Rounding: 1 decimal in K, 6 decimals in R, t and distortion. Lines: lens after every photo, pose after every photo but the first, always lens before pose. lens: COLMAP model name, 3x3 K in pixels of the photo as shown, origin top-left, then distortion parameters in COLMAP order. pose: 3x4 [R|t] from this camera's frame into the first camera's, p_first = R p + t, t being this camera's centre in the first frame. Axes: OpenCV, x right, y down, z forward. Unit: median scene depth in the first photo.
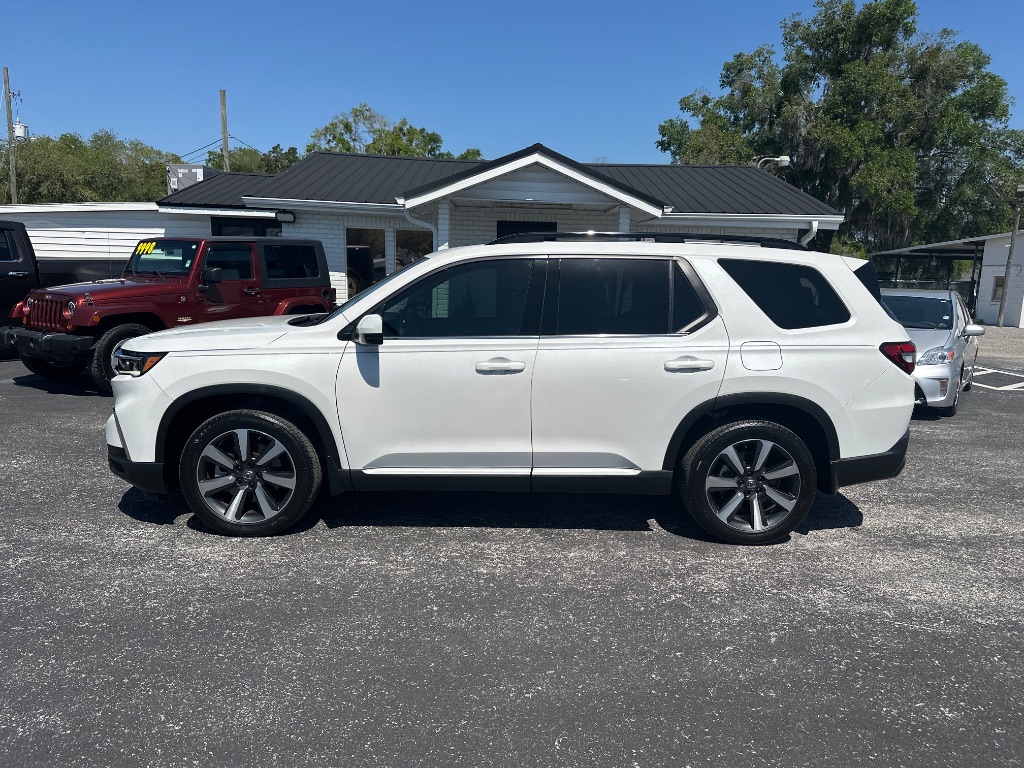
lens RADIAL K [[717.7, 0, 515.6], [0, 717.7, 390.4], [0, 0, 1]] dist [0.049895, -0.062797]
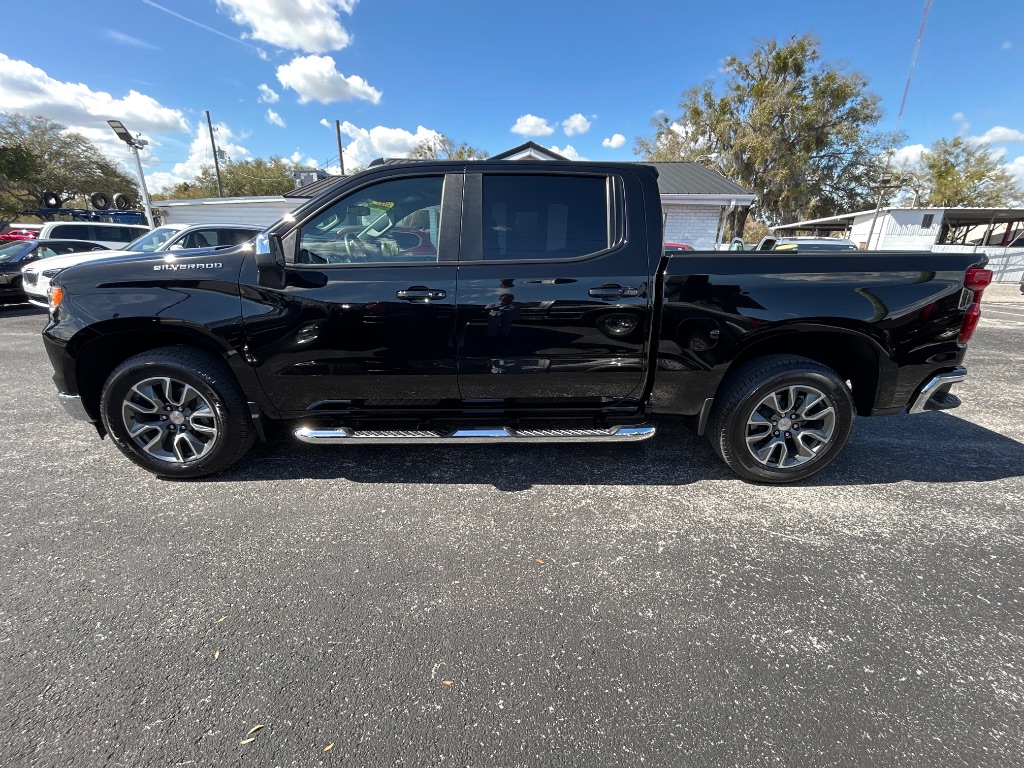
lens RADIAL K [[440.5, 0, 509.1], [0, 440.5, 383.4], [0, 0, 1]] dist [-0.000050, 0.000170]
pose [[0.997790, 0.008963, -0.065839, 0.122071], [0.000511, 0.989795, 0.142495, -0.014645], [0.066444, -0.142214, 0.987603, 0.251403]]
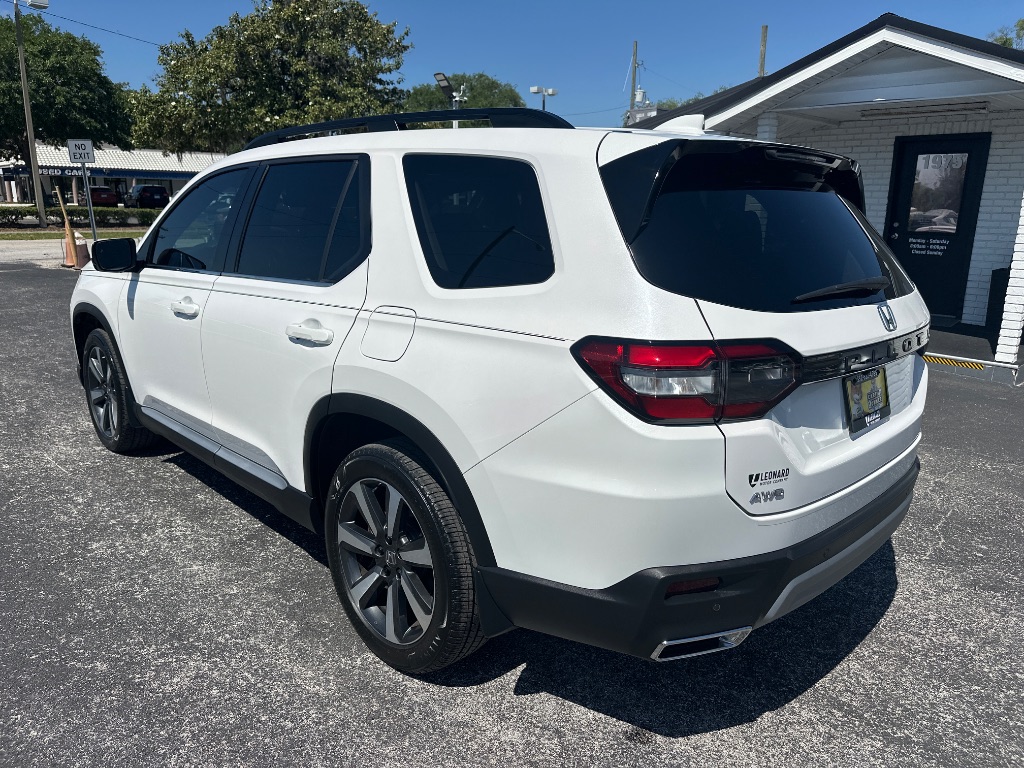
lens RADIAL K [[726.9, 0, 518.7], [0, 726.9, 383.3], [0, 0, 1]] dist [-0.002172, -0.006810]
pose [[0.683757, 0.157498, -0.712510, 0.809853], [-0.118137, 0.987441, 0.104902, -0.079639], [0.720083, 0.012446, 0.693776, 0.707021]]
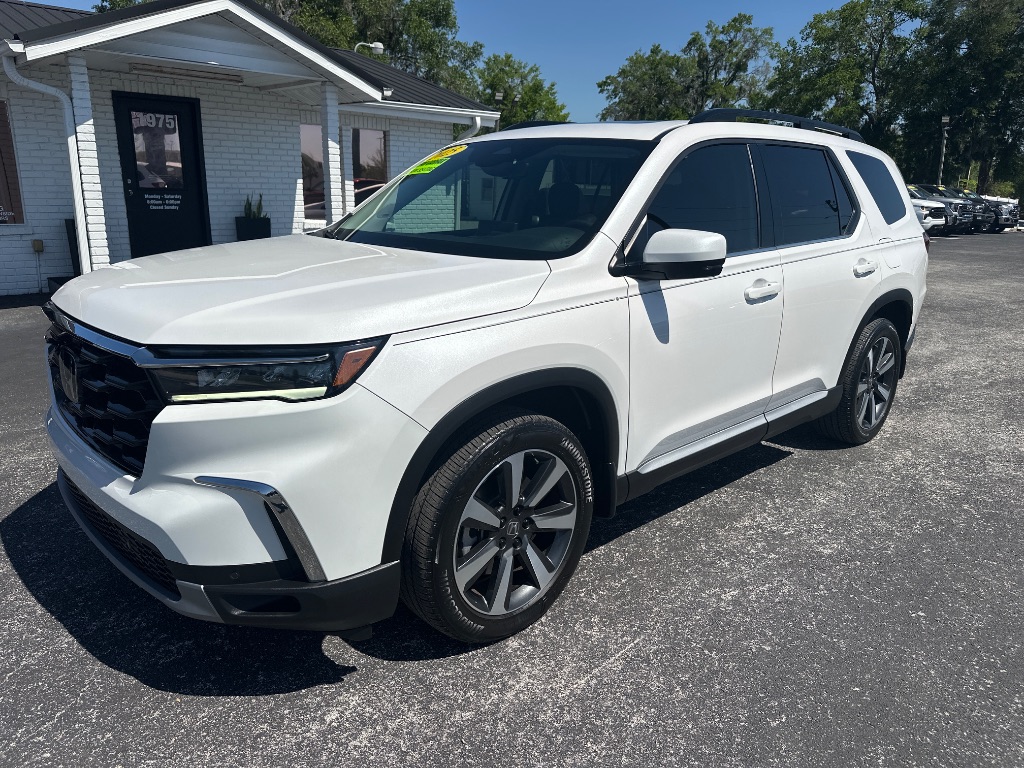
lens RADIAL K [[726.3, 0, 517.0], [0, 726.3, 383.7], [0, 0, 1]] dist [0.004049, -0.004416]
pose [[0.742494, -0.185245, 0.643729, -0.725512], [0.104977, 0.981305, 0.161307, -0.088171], [-0.661576, -0.052193, 0.748059, 0.589819]]
